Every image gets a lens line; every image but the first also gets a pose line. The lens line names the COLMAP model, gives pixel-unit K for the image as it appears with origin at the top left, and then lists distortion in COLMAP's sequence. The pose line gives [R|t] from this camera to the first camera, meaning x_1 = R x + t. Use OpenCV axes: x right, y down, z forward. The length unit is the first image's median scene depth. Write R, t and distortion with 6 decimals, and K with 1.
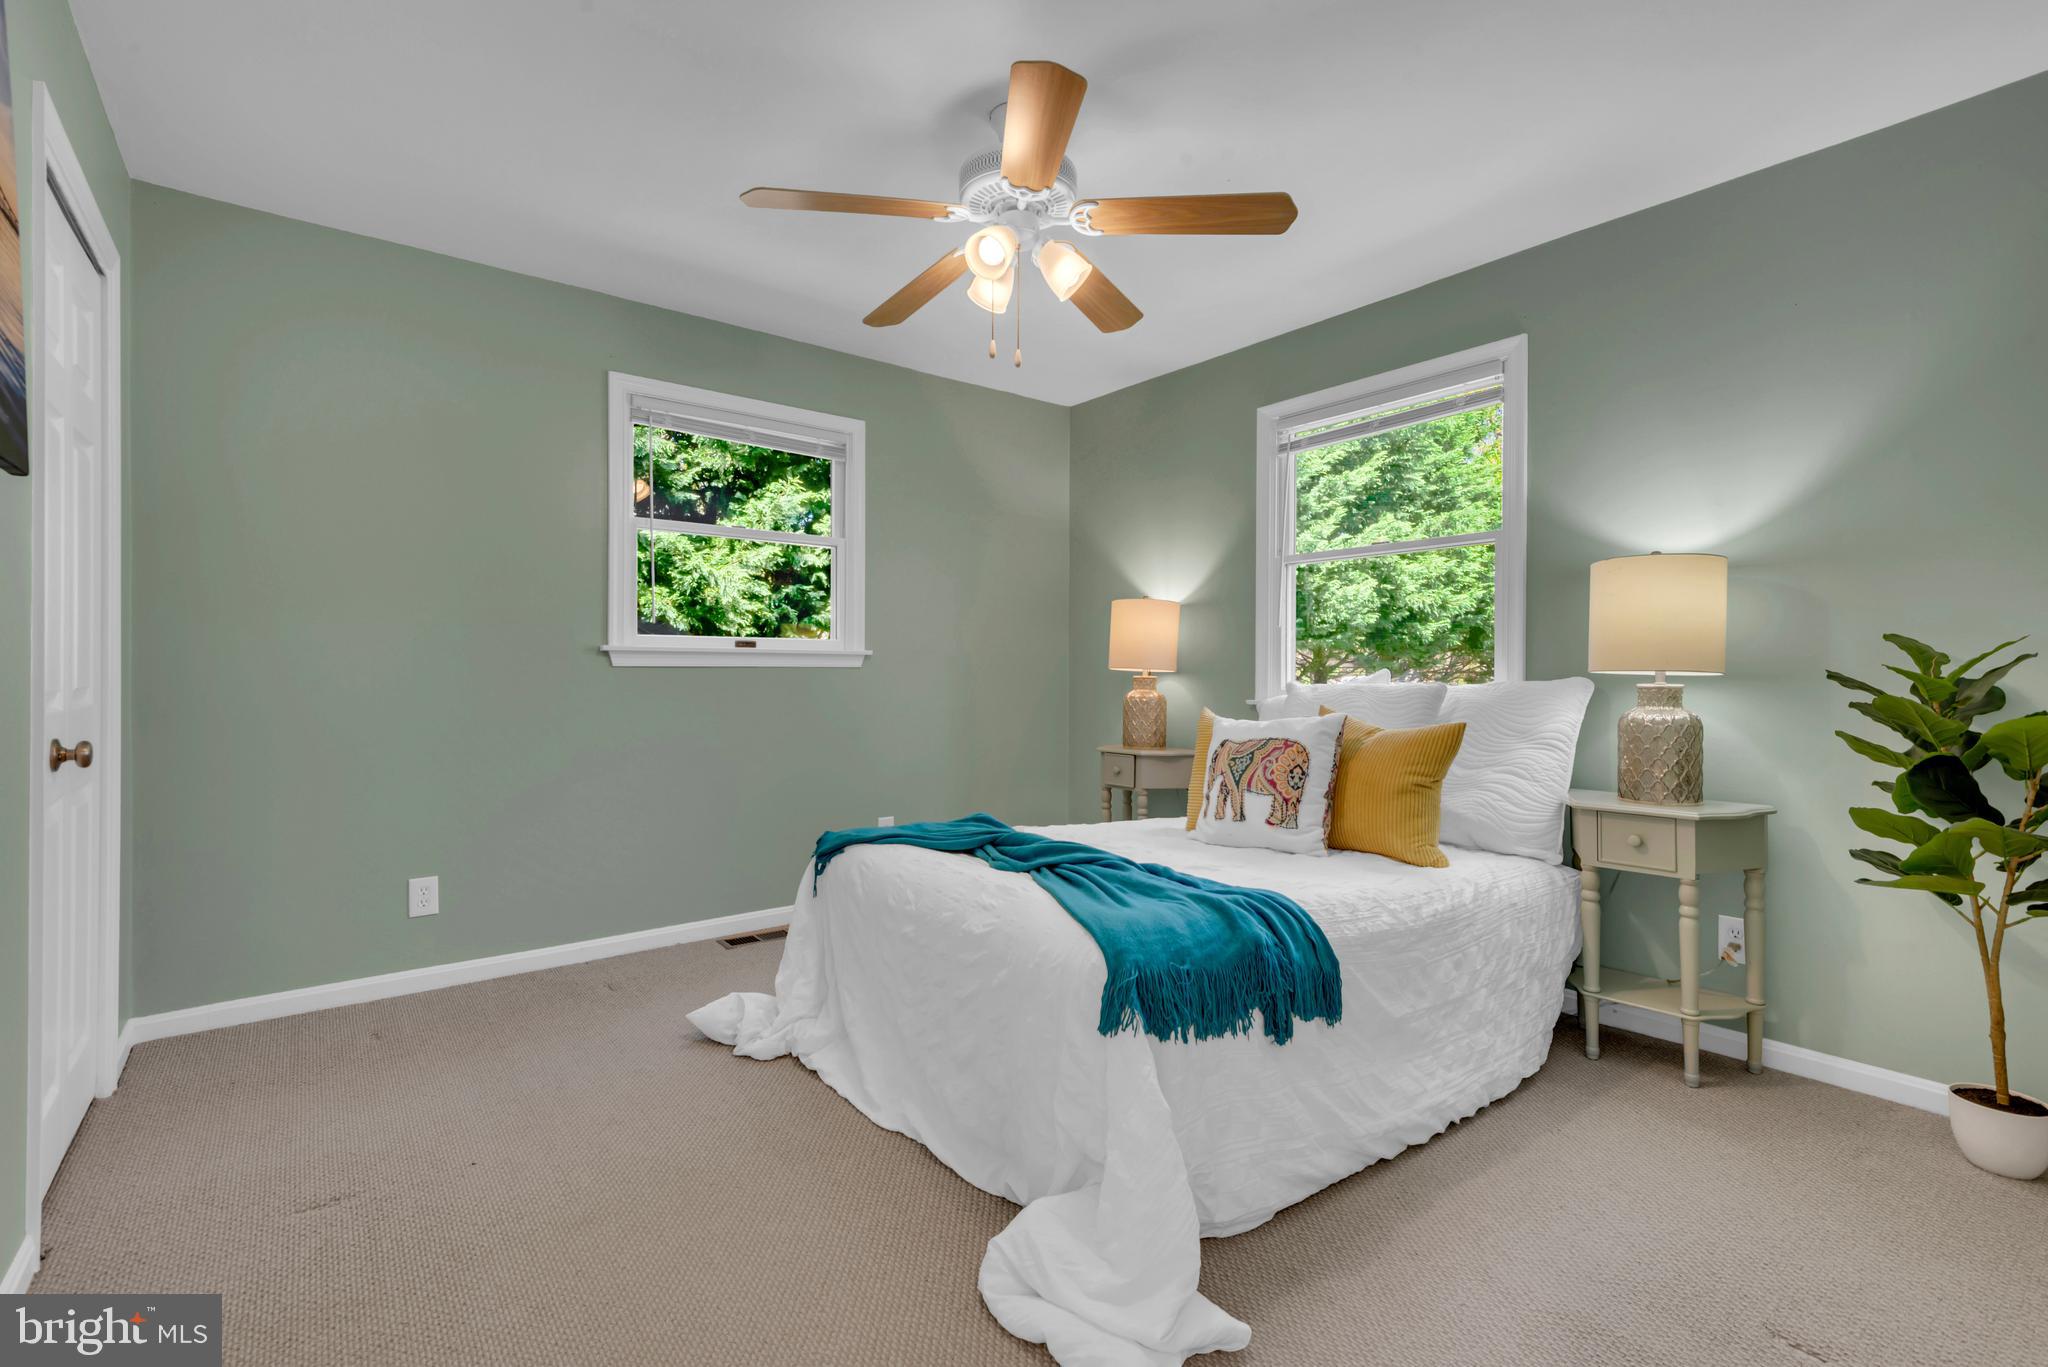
lens RADIAL K [[940.5, 0, 1016.3], [0, 940.5, 670.3], [0, 0, 1]] dist [0.012335, 0.000150]
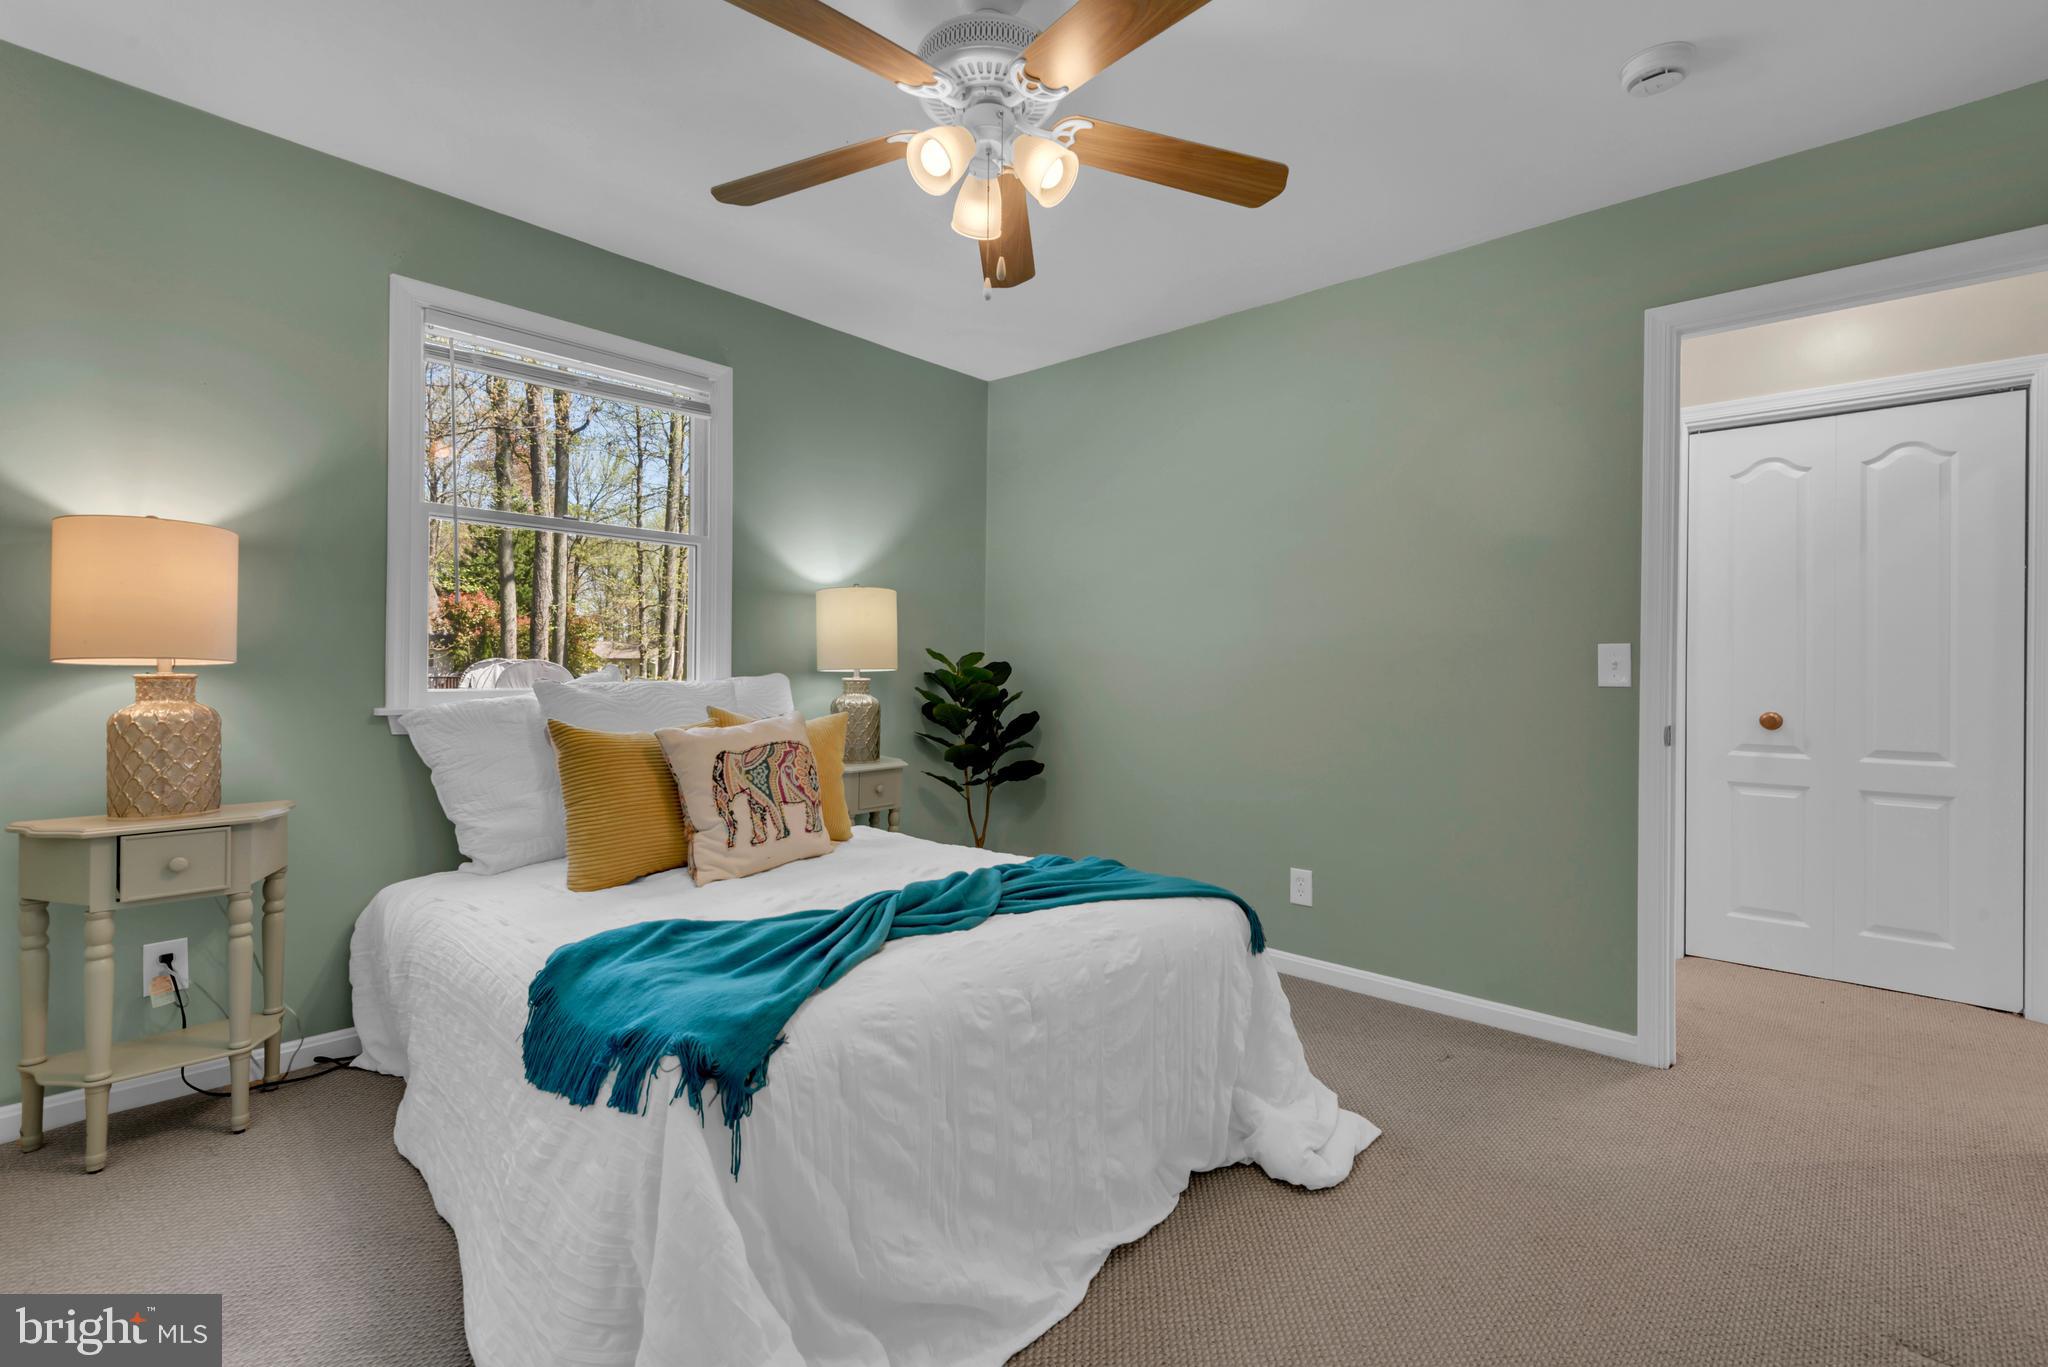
lens RADIAL K [[940.5, 0, 1016.3], [0, 940.5, 670.3], [0, 0, 1]] dist [0.012335, 0.000150]
pose [[-0.189956, -0.004865, 0.981780, -0.625750], [-0.008386, 0.999959, 0.003333, -0.003166], [-0.981757, -0.007600, -0.189989, 0.881567]]
